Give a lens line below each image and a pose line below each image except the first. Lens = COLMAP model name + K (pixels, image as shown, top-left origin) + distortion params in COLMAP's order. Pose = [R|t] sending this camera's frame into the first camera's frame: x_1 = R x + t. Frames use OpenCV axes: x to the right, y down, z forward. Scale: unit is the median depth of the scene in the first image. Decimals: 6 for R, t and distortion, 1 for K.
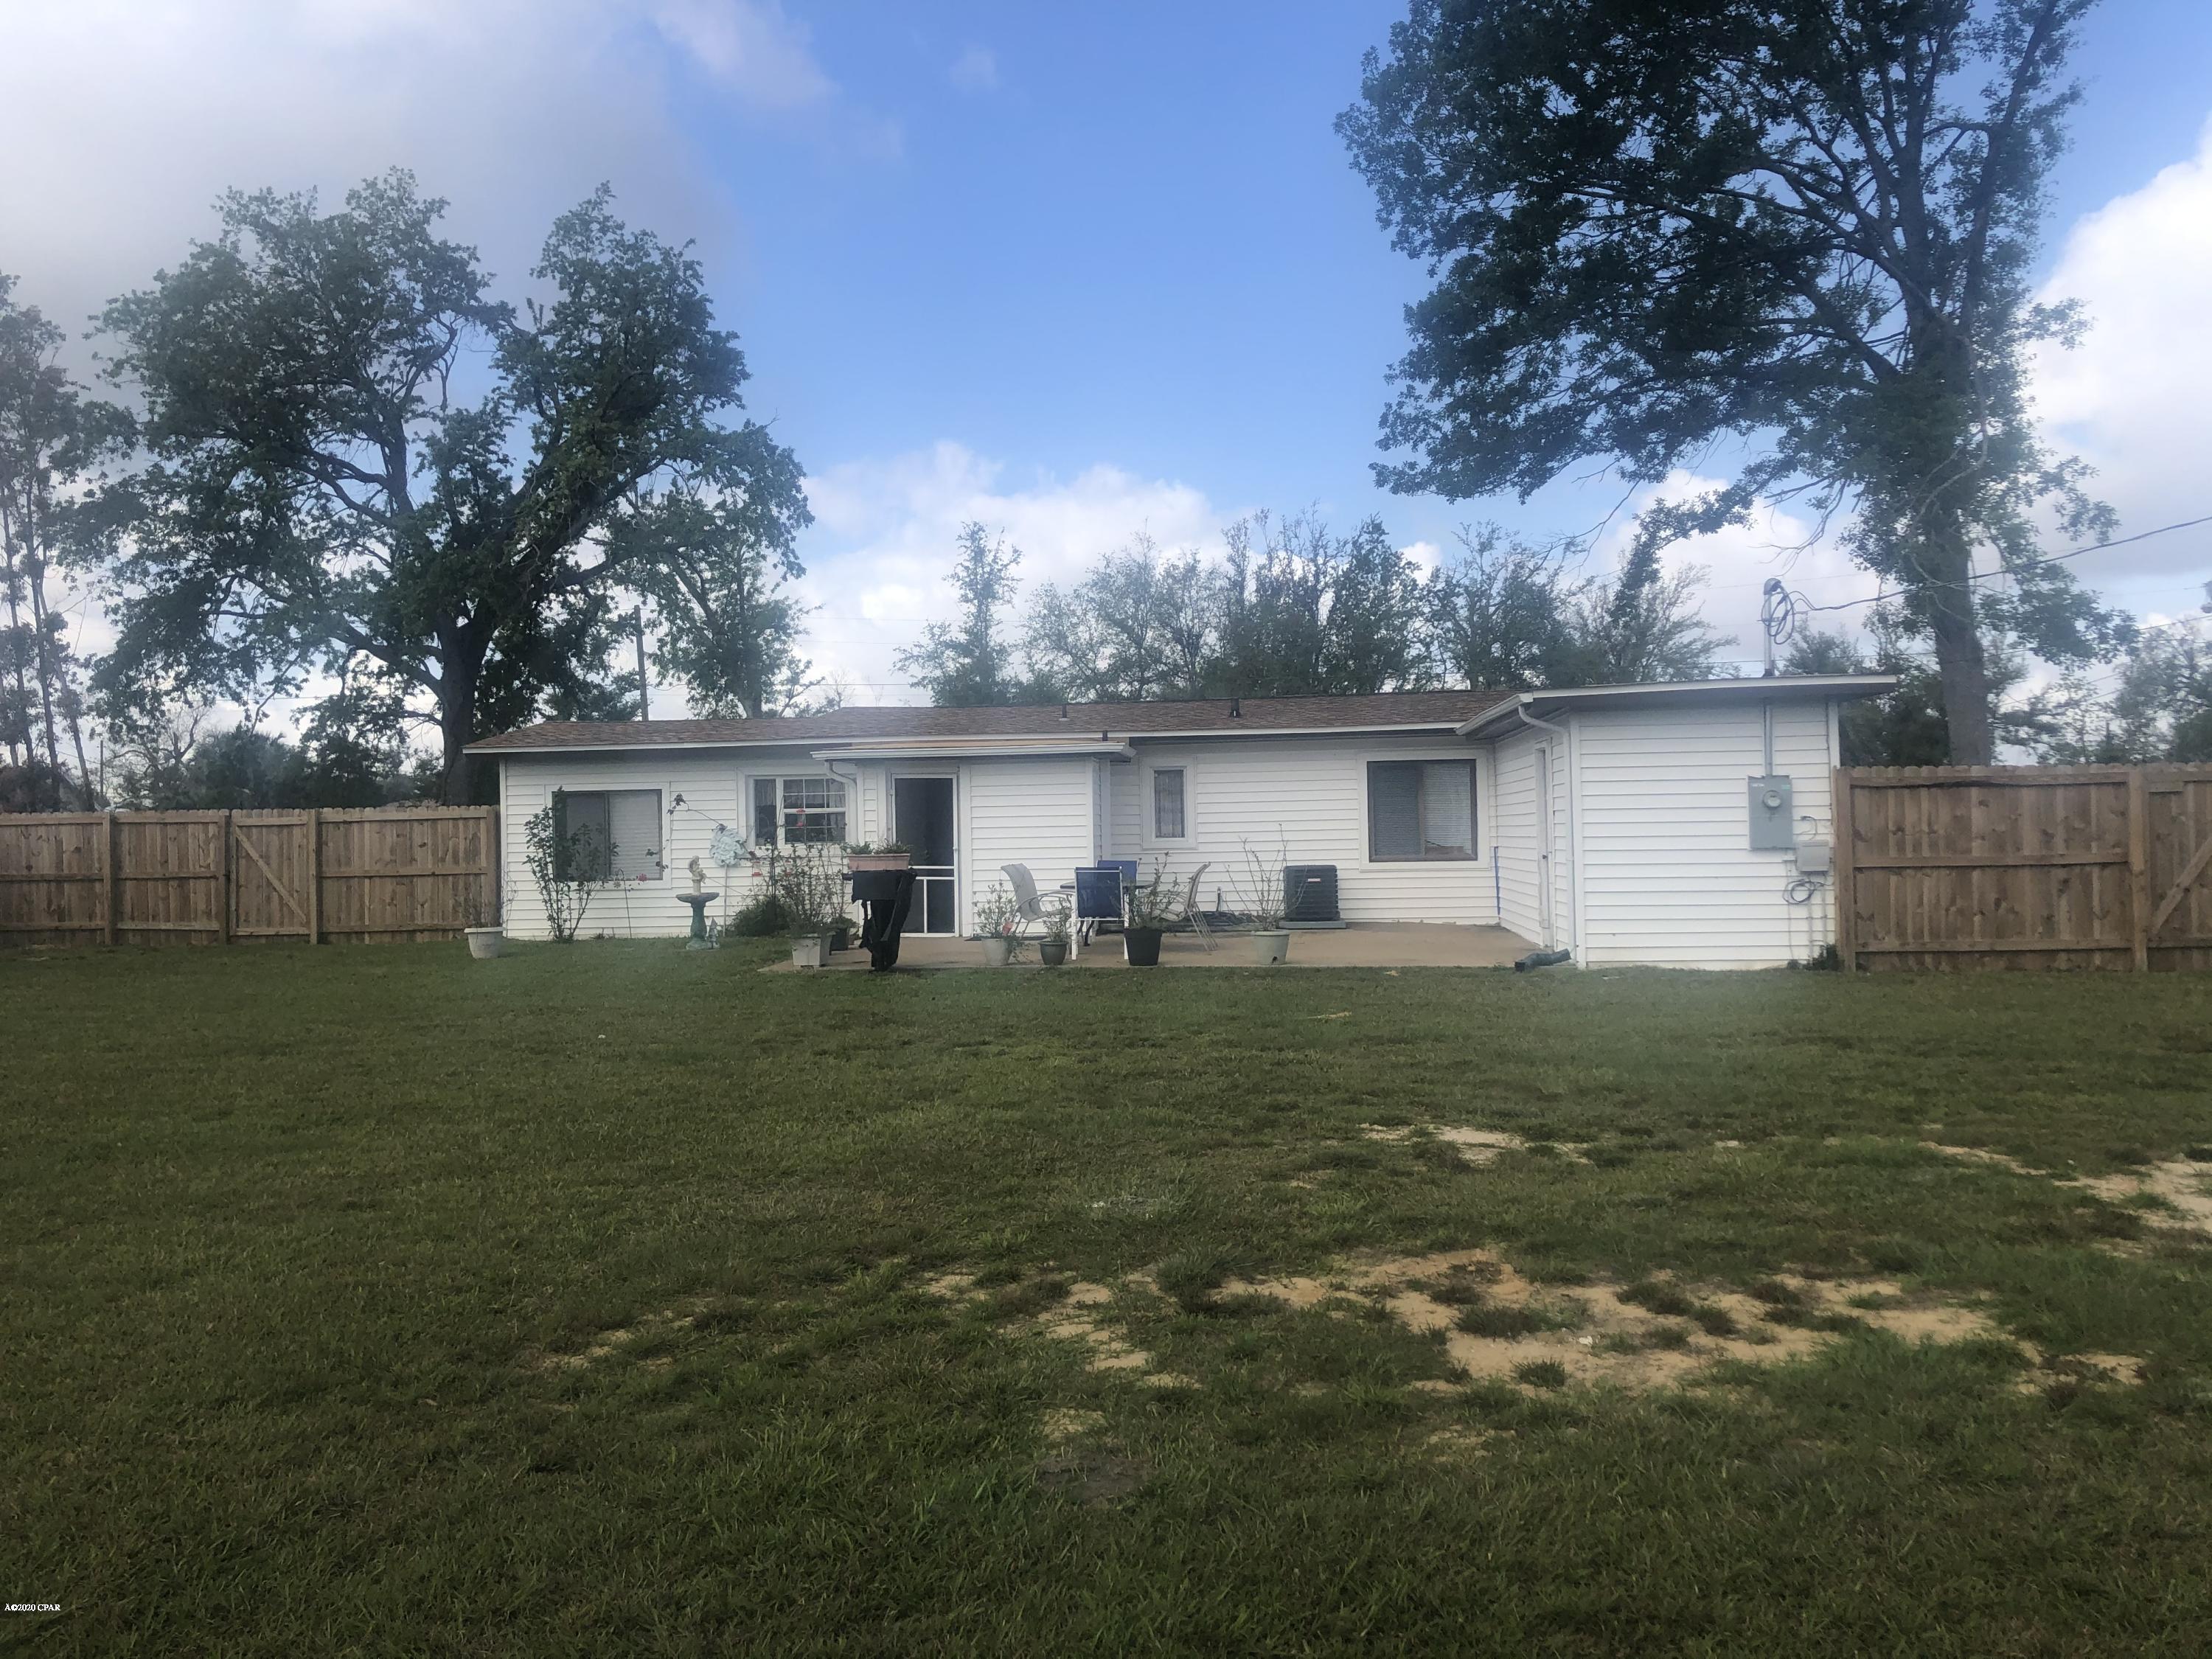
lens RADIAL K [[1736.1, 0, 1106.0], [0, 1736.1, 829.5], [0, 0, 1]] dist [-0.002159, -0.003193]
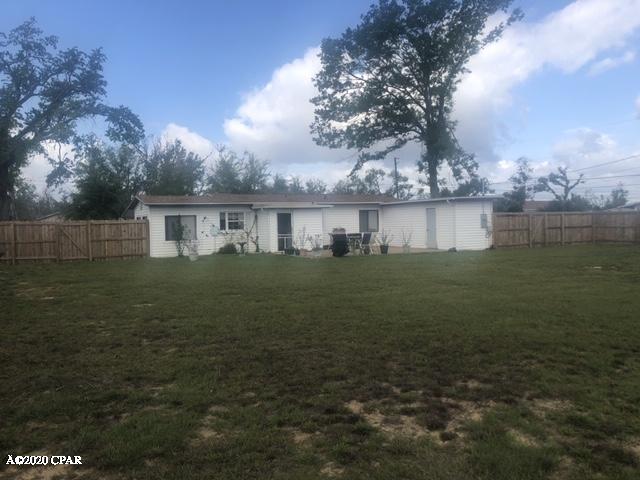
lens RADIAL K [[502.3, 0, 320.0], [0, 502.3, 240.0], [0, 0, 1]] dist [-0.002159, -0.003193]
pose [[0.846094, -0.019648, 0.532671, -0.602505], [0.007317, 0.999654, 0.025252, 0.004546], [-0.532983, -0.017468, 0.845945, -0.039742]]
